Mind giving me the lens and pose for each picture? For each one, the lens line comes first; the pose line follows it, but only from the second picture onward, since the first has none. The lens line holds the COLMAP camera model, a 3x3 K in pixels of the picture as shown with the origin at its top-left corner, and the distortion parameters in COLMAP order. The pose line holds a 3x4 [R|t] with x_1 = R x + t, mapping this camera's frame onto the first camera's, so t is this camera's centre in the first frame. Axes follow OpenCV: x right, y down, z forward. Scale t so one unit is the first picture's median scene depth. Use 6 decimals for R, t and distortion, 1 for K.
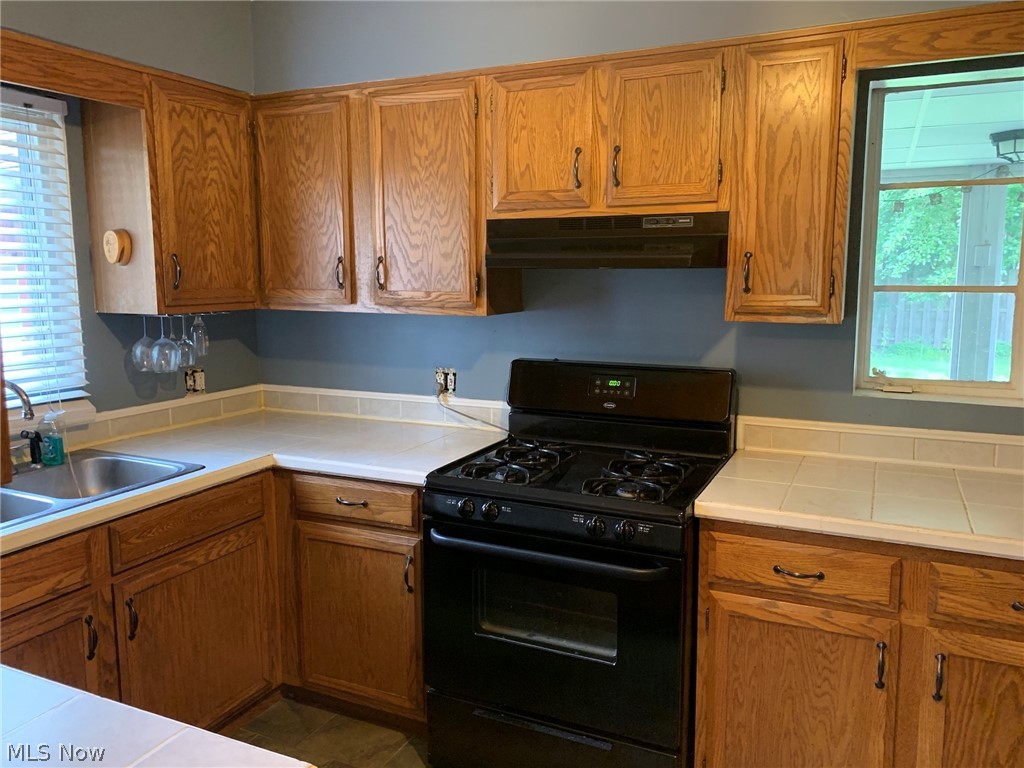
lens RADIAL K [[783.6, 0, 502.9], [0, 783.6, 376.9], [0, 0, 1]] dist [0.060279, -0.067610]
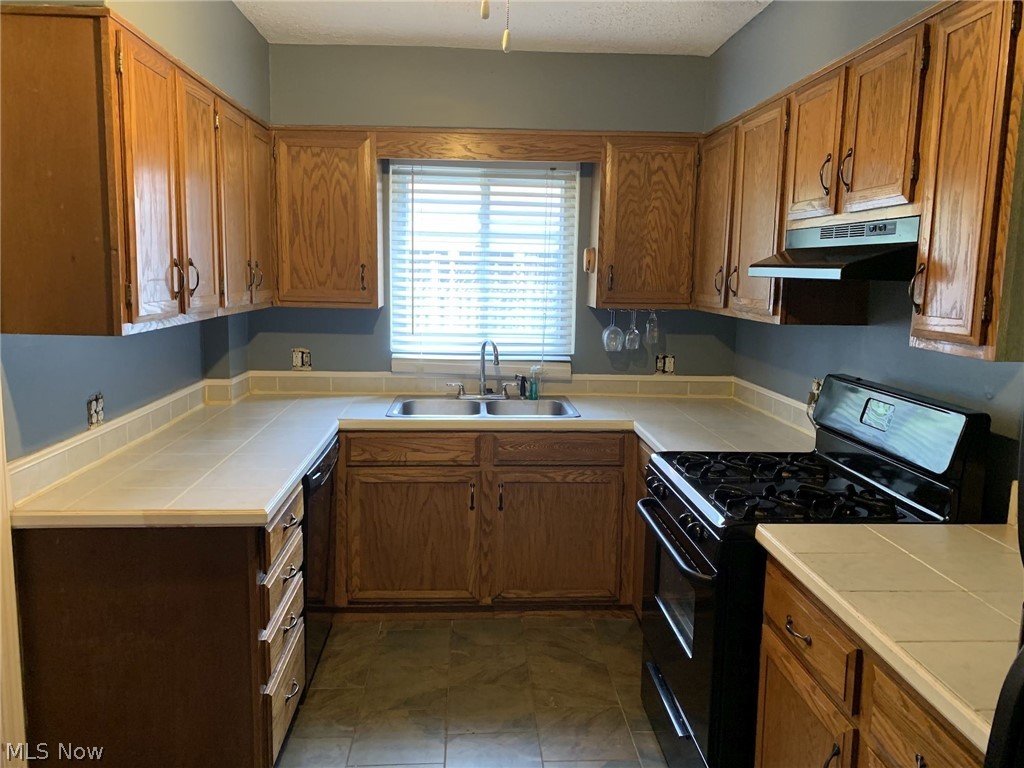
lens RADIAL K [[783.6, 0, 509.5], [0, 783.6, 389.9], [0, 0, 1]] dist [0.060279, -0.067610]
pose [[0.473510, 0.142281, -0.869220, 0.686862], [-0.136002, 0.986842, 0.087447, -0.034611], [0.870225, 0.076808, 0.486630, 0.188511]]
